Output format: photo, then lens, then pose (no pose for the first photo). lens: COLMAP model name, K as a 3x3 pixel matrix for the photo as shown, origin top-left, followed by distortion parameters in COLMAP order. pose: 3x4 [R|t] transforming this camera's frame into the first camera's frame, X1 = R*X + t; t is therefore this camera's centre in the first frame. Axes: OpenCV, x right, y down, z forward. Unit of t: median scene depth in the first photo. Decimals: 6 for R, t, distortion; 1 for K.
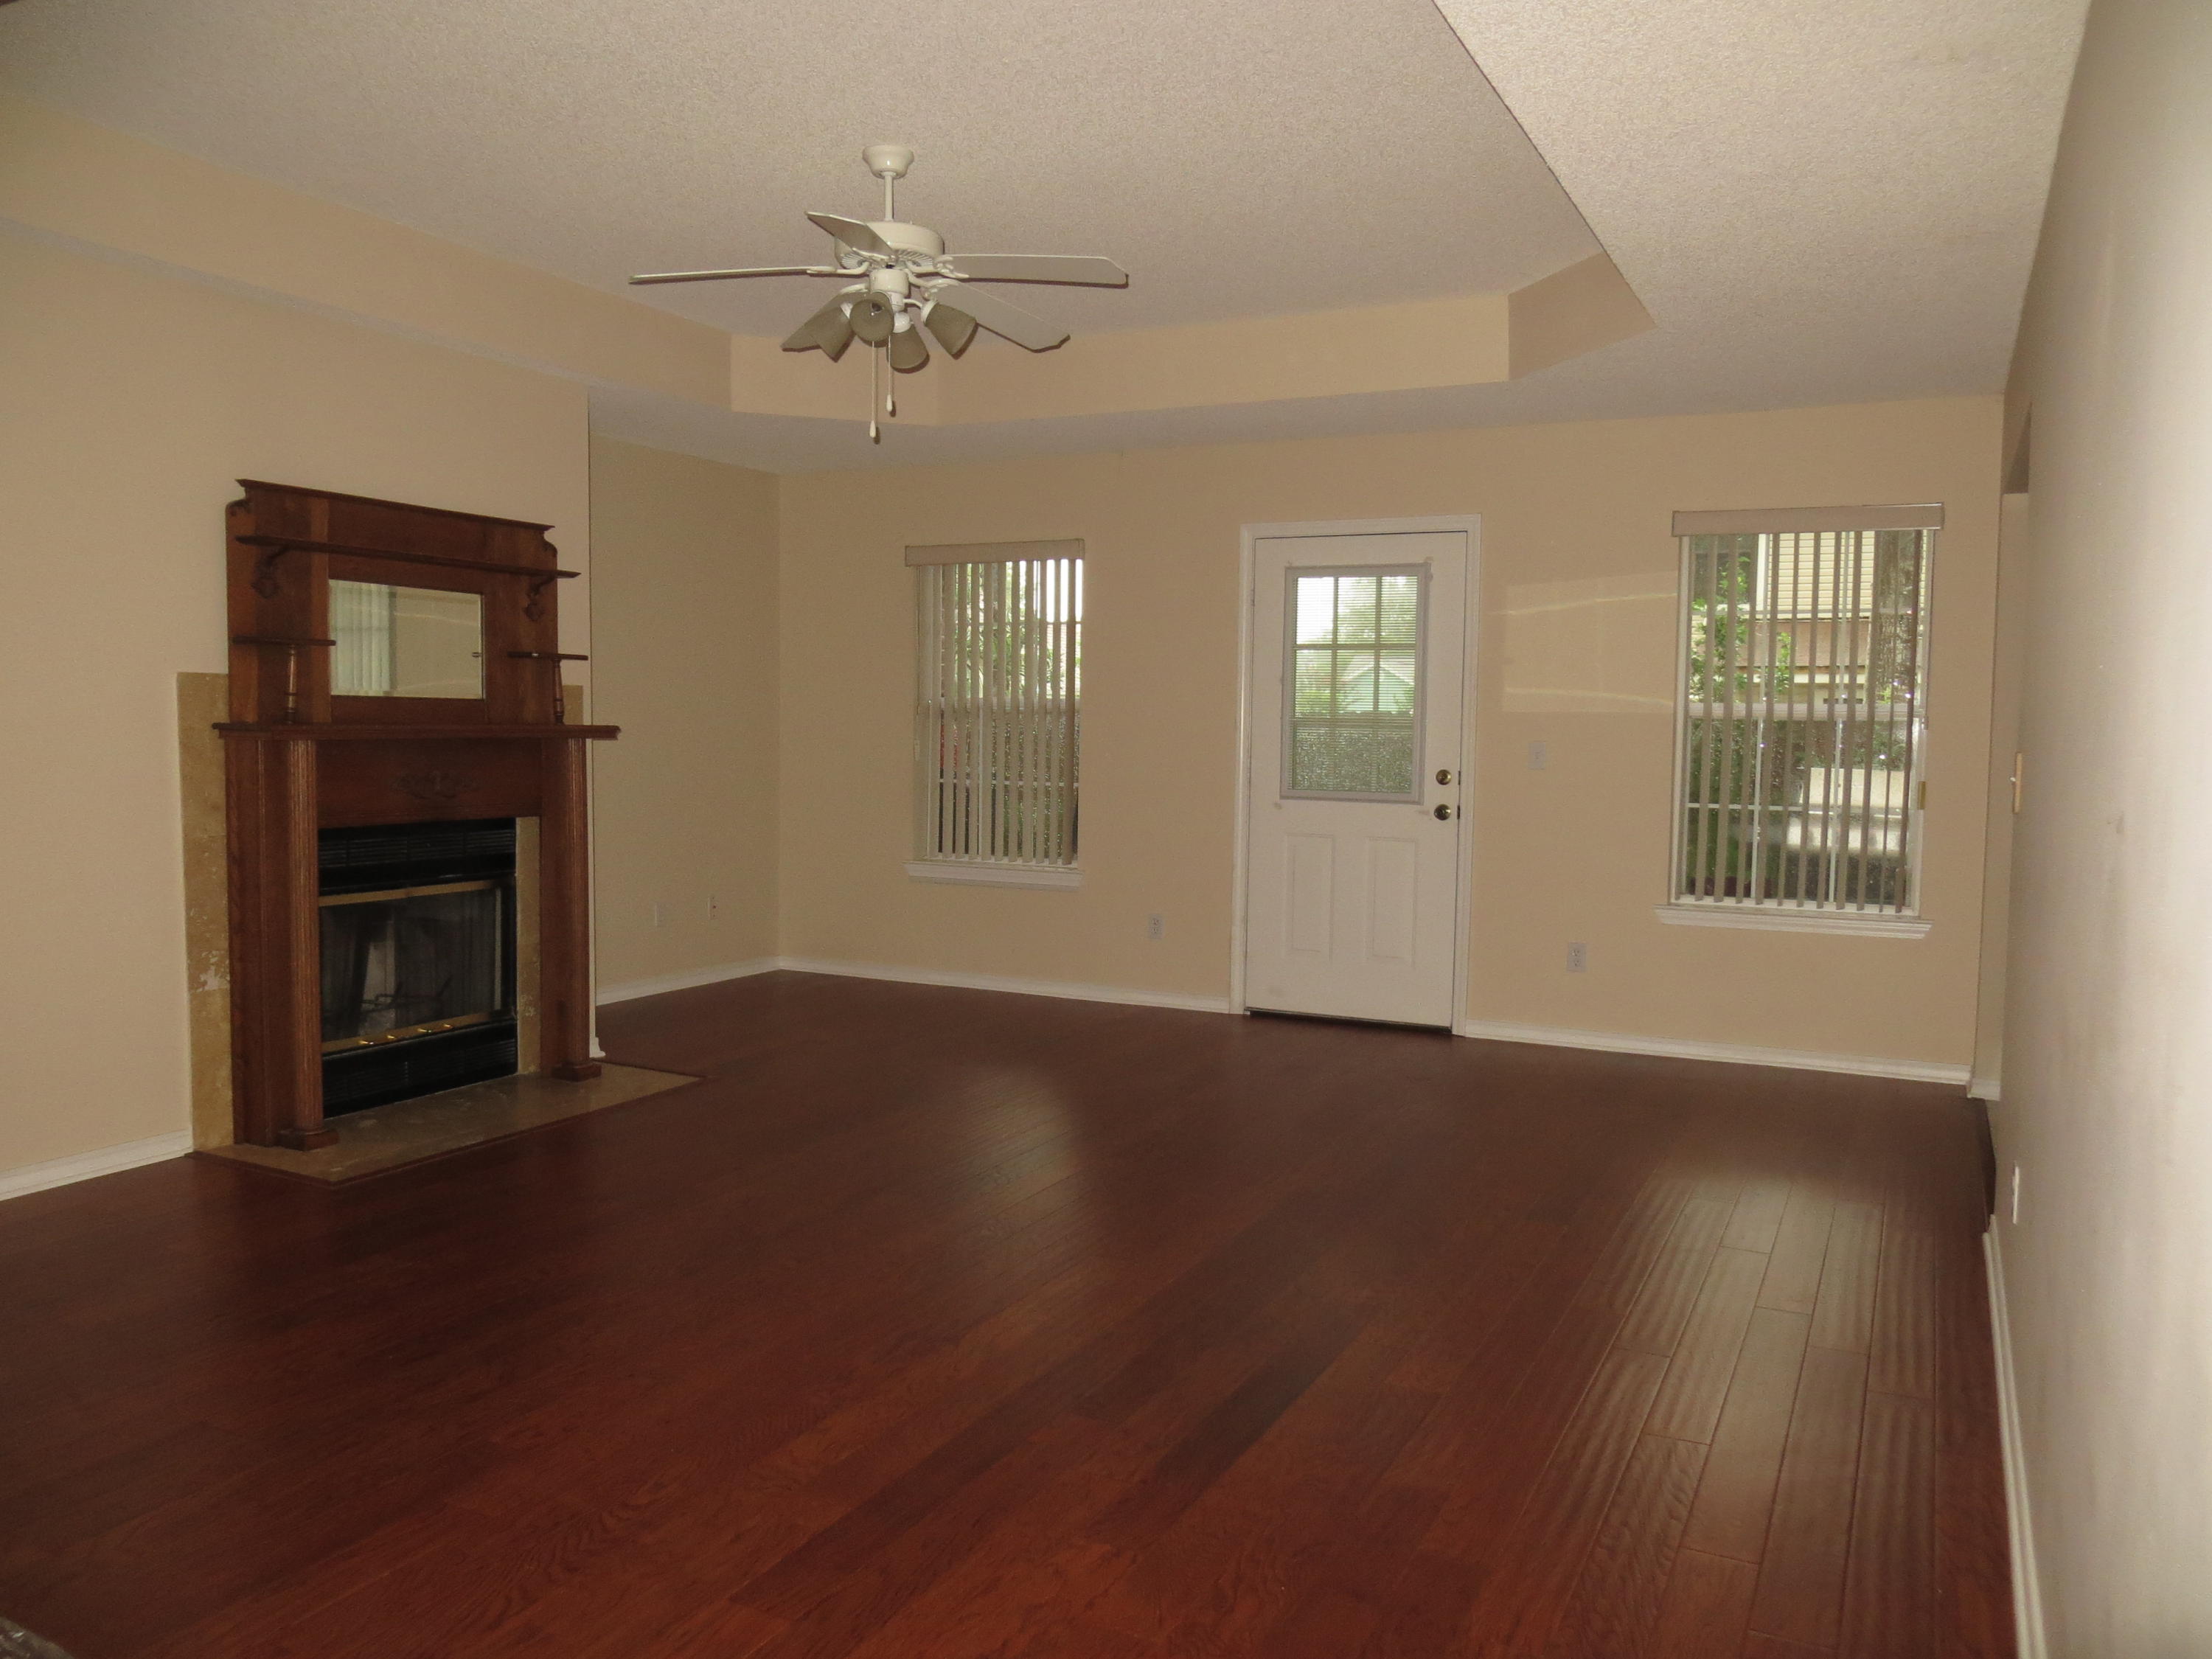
lens RADIAL K [[1718.1, 0, 1116.6], [0, 1718.1, 863.2], [0, 0, 1]] dist [0.001839, -0.001219]
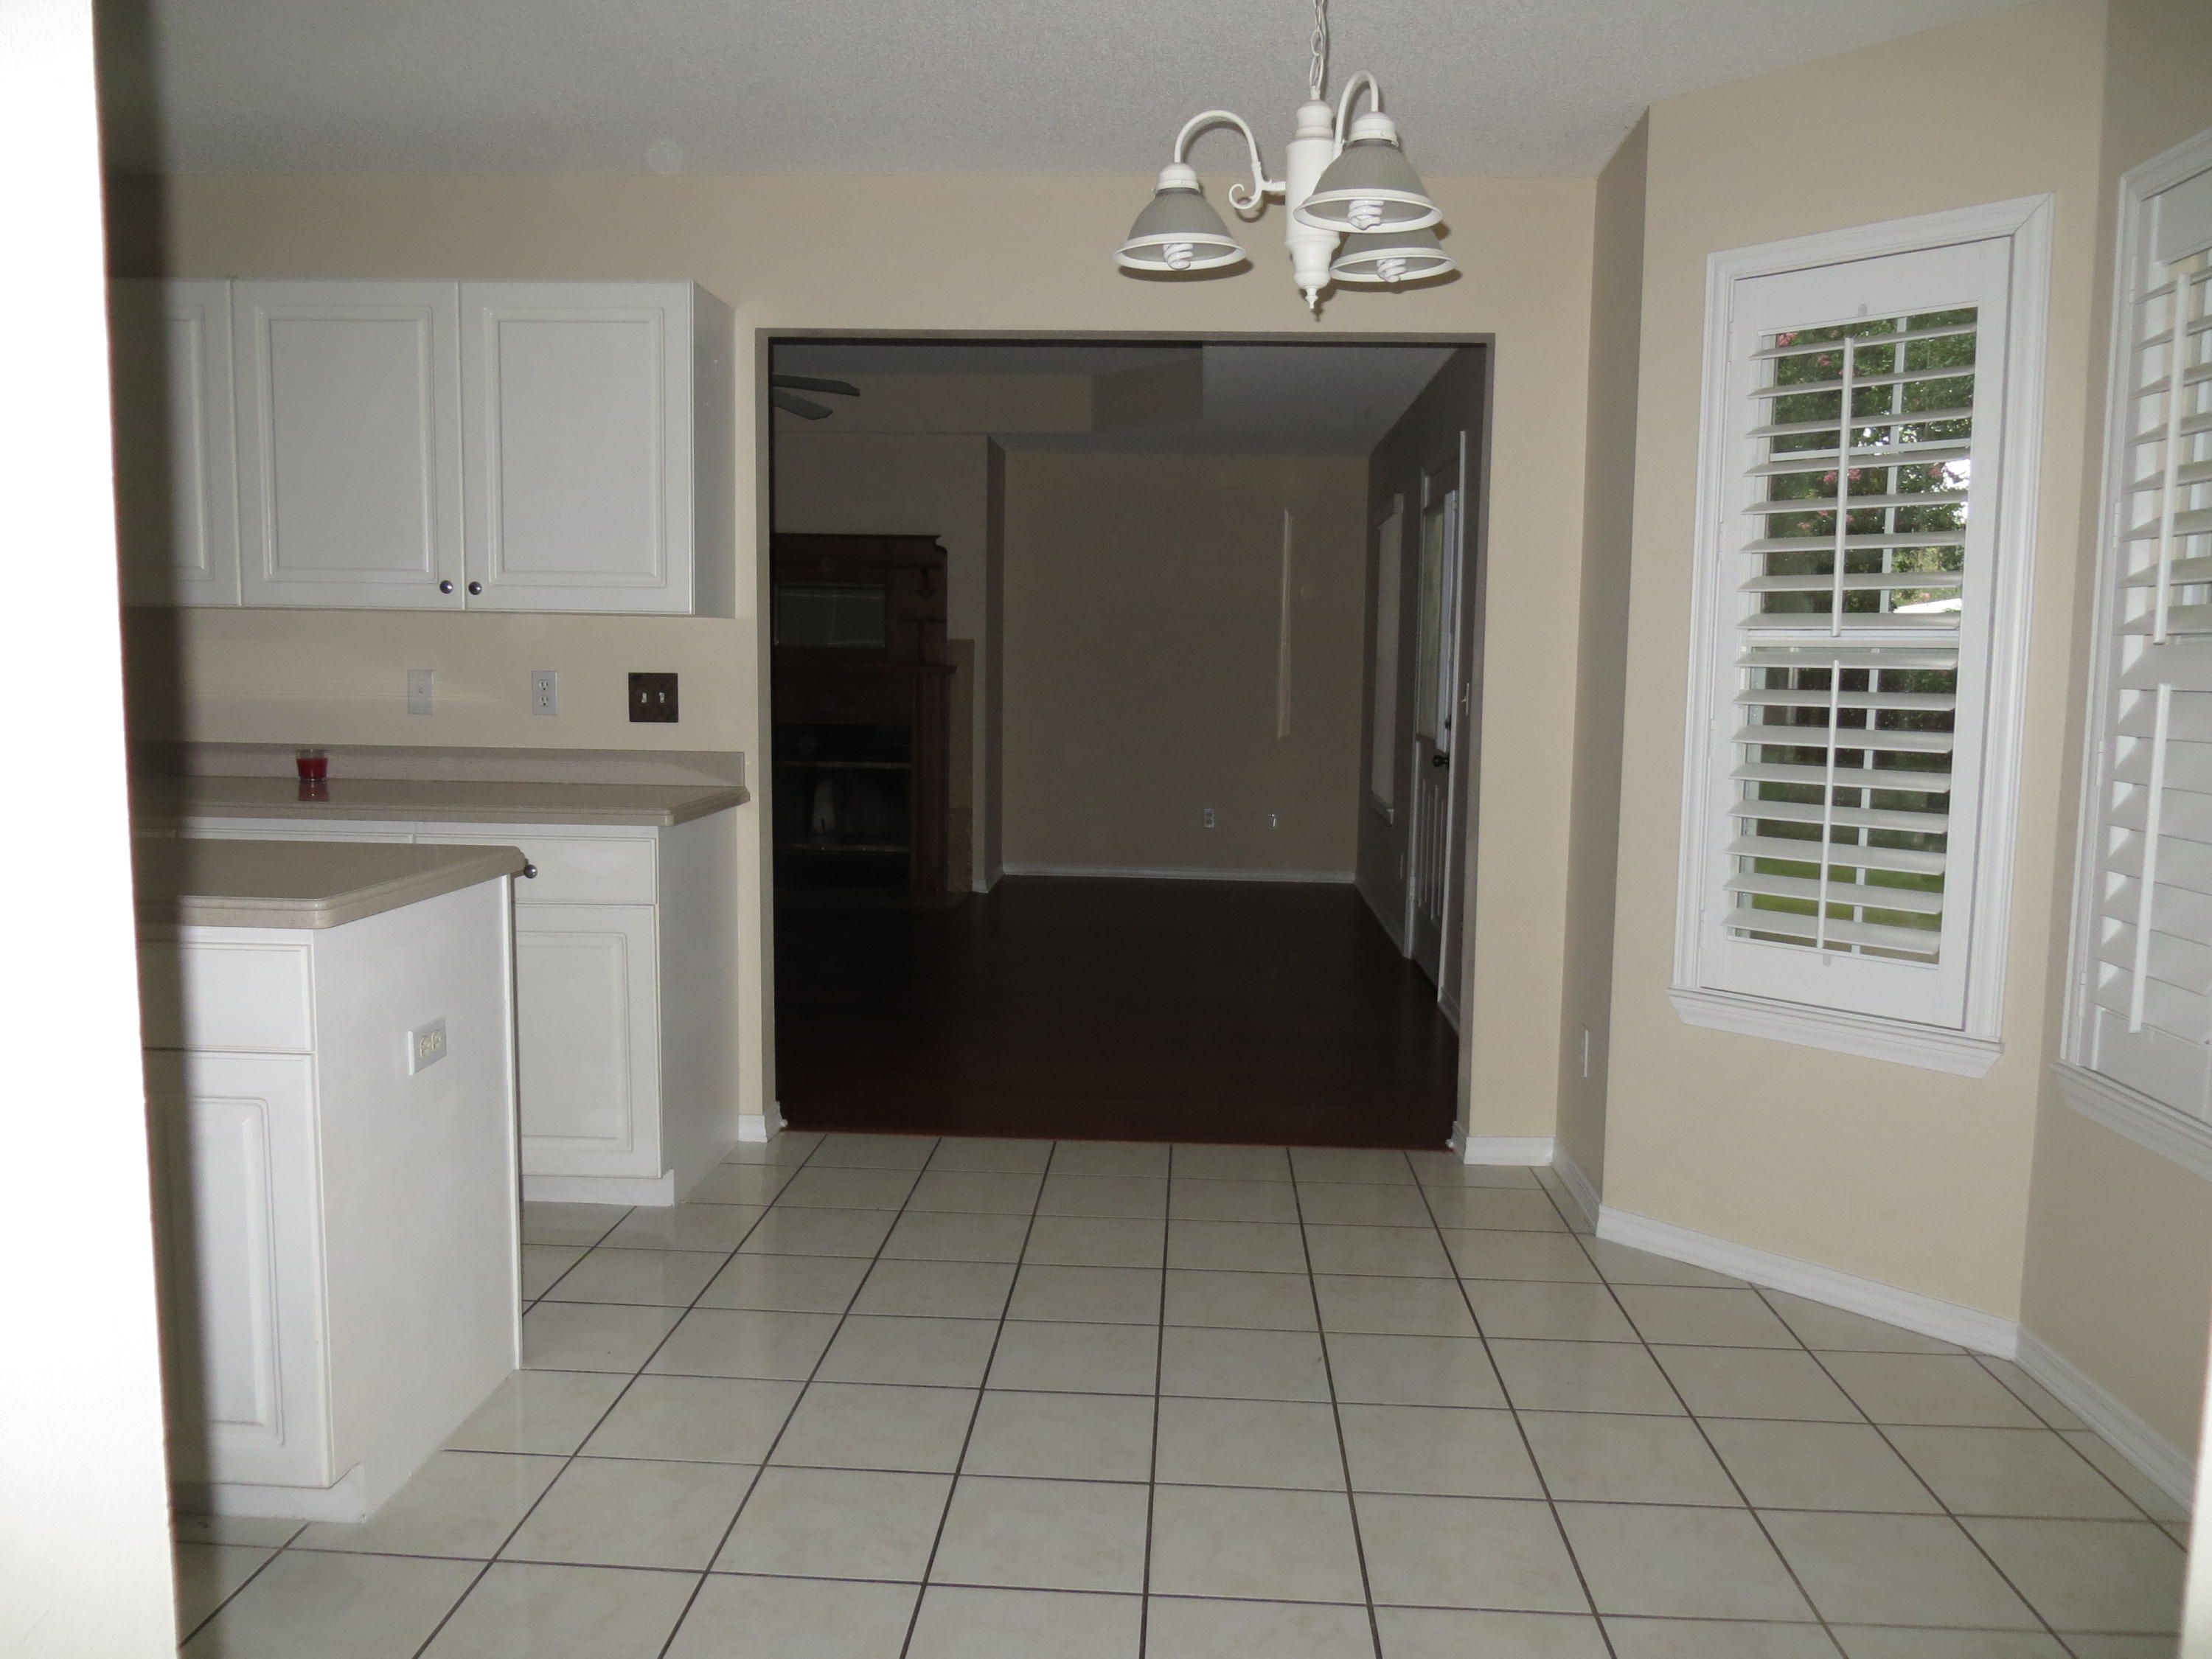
lens RADIAL K [[1718.1, 0, 1116.6], [0, 1718.1, 863.2], [0, 0, 1]] dist [0.001839, -0.001219]
pose [[0.381996, 0.089735, -0.919797, 1.342642], [-0.086835, 0.994357, 0.060946, -0.014336], [0.920075, 0.056590, 0.387633, 0.653884]]
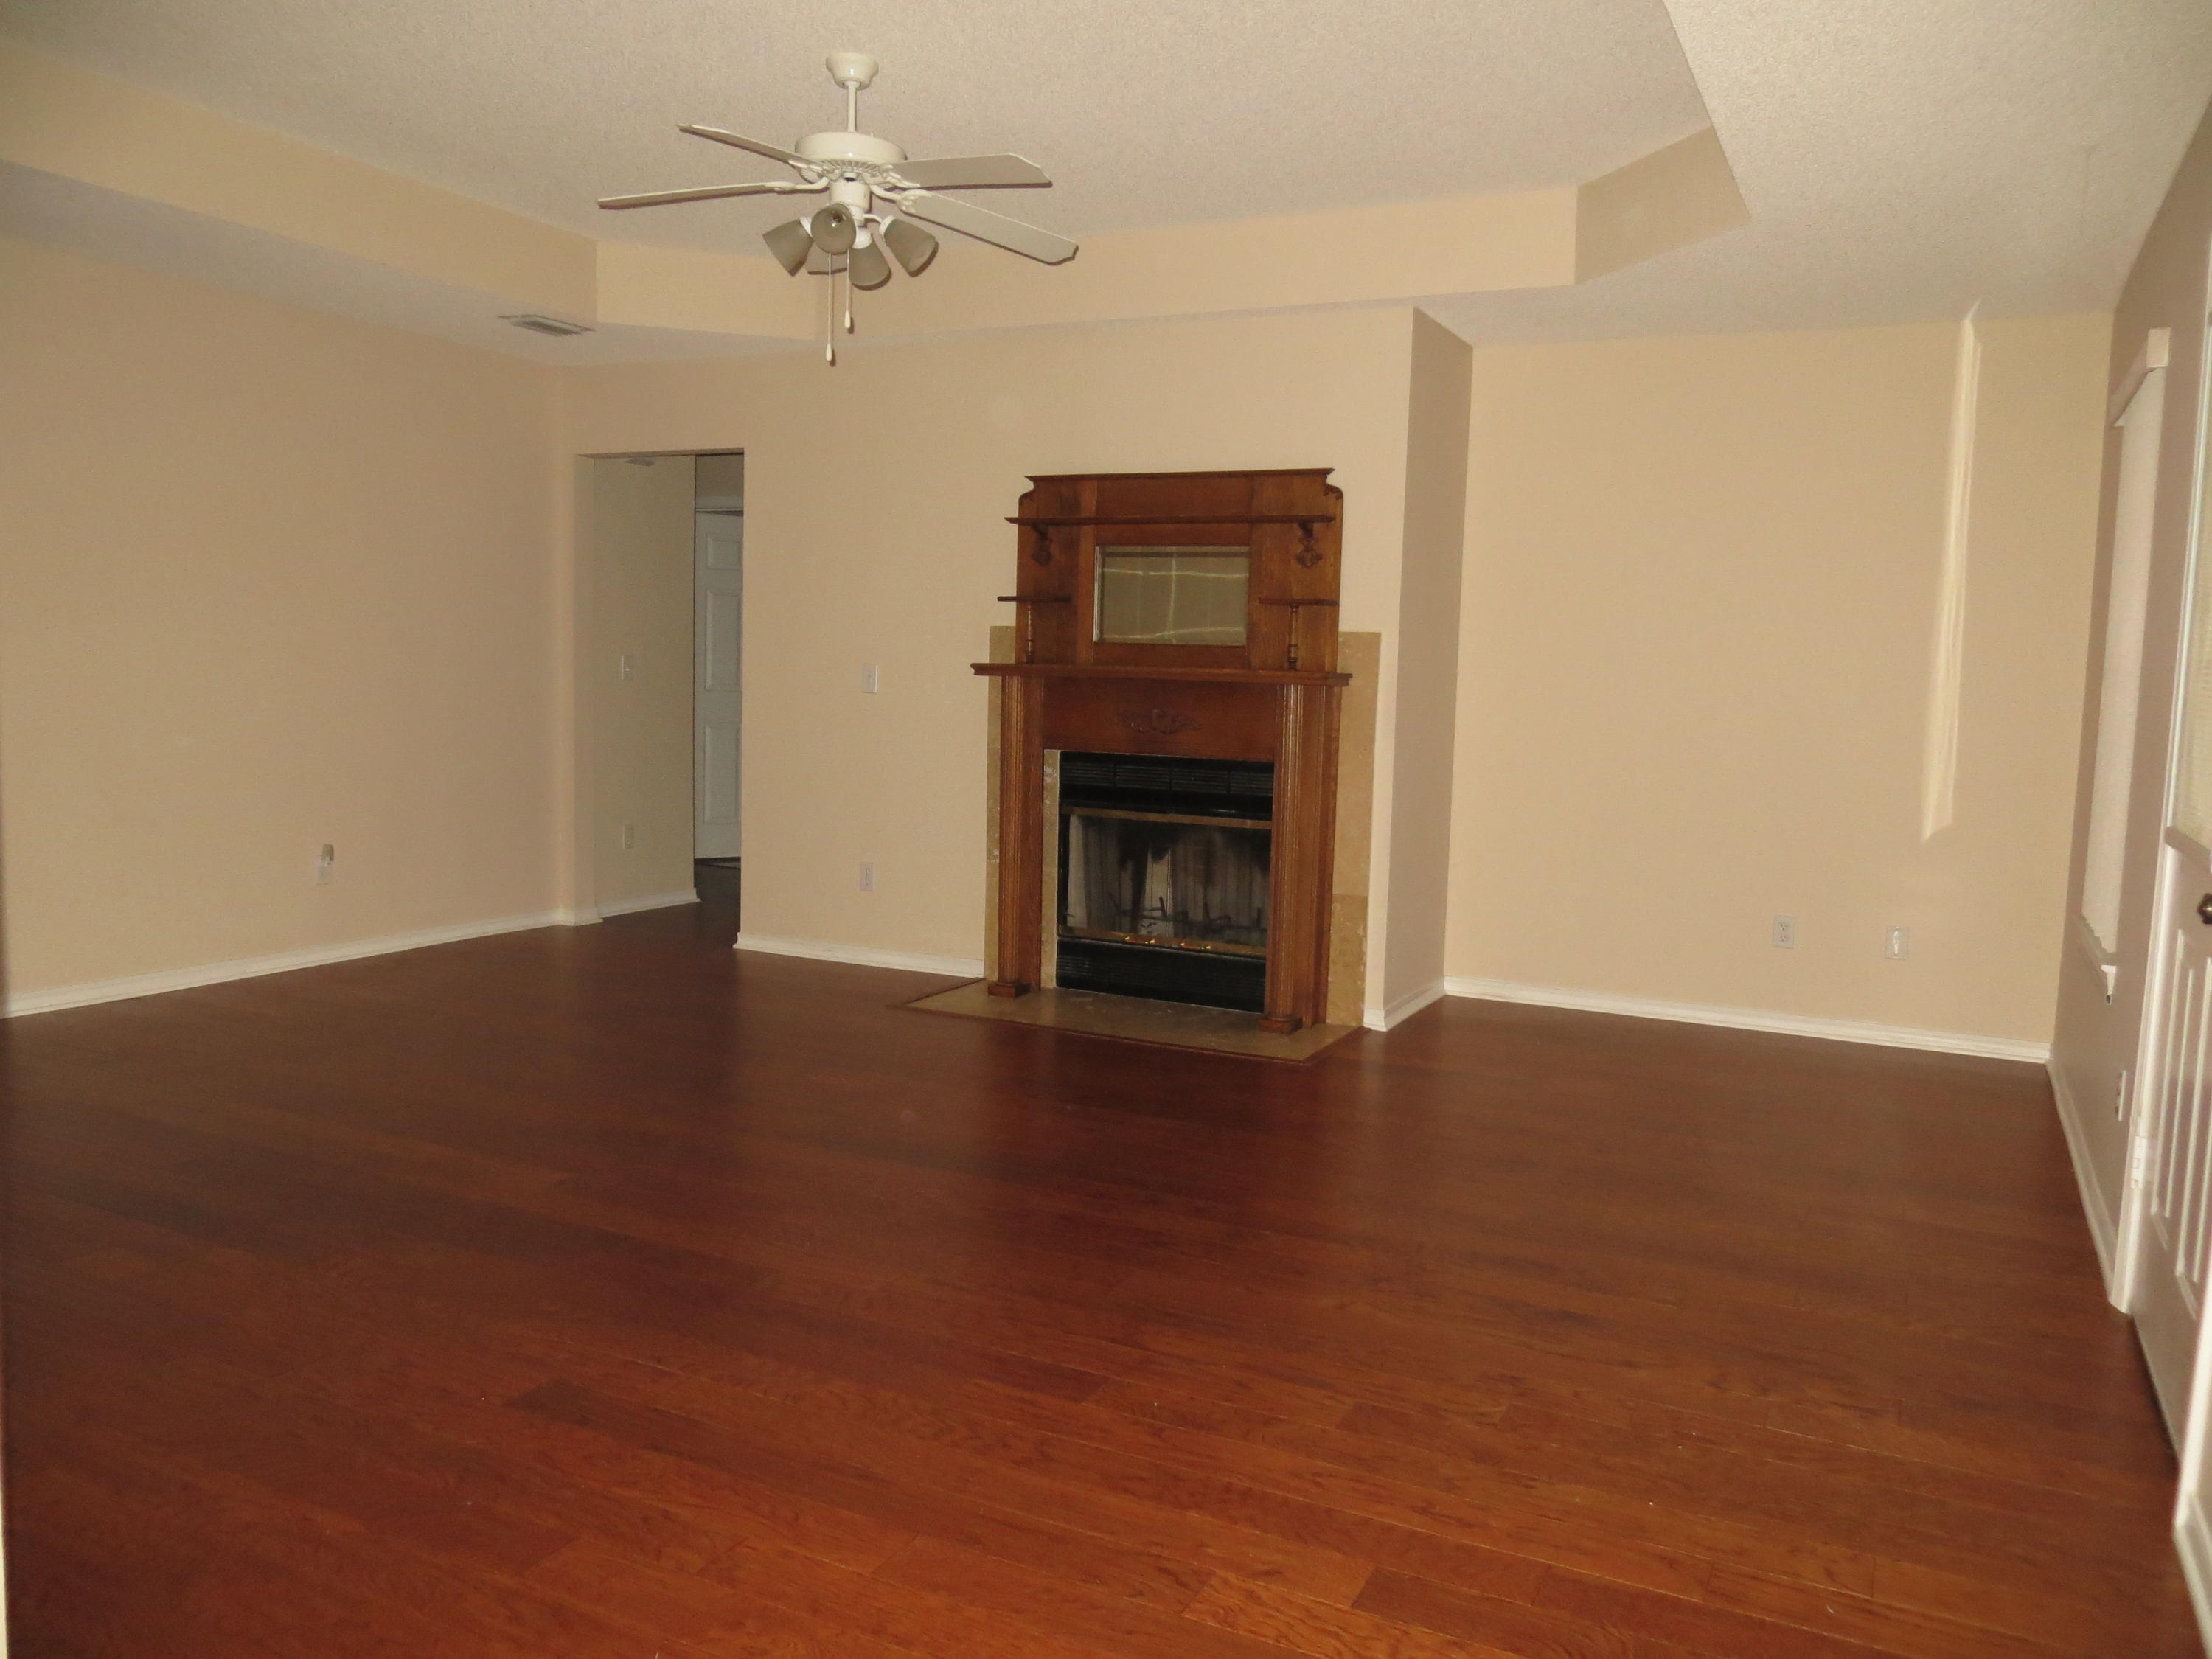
lens RADIAL K [[1718.1, 0, 1116.6], [0, 1718.1, 863.2], [0, 0, 1]] dist [0.001839, -0.001219]
pose [[-0.005768, 0.097959, -0.995174, 0.765692], [-0.112268, 0.988835, 0.097986, -0.064947], [0.993661, 0.112291, 0.005294, 1.033962]]
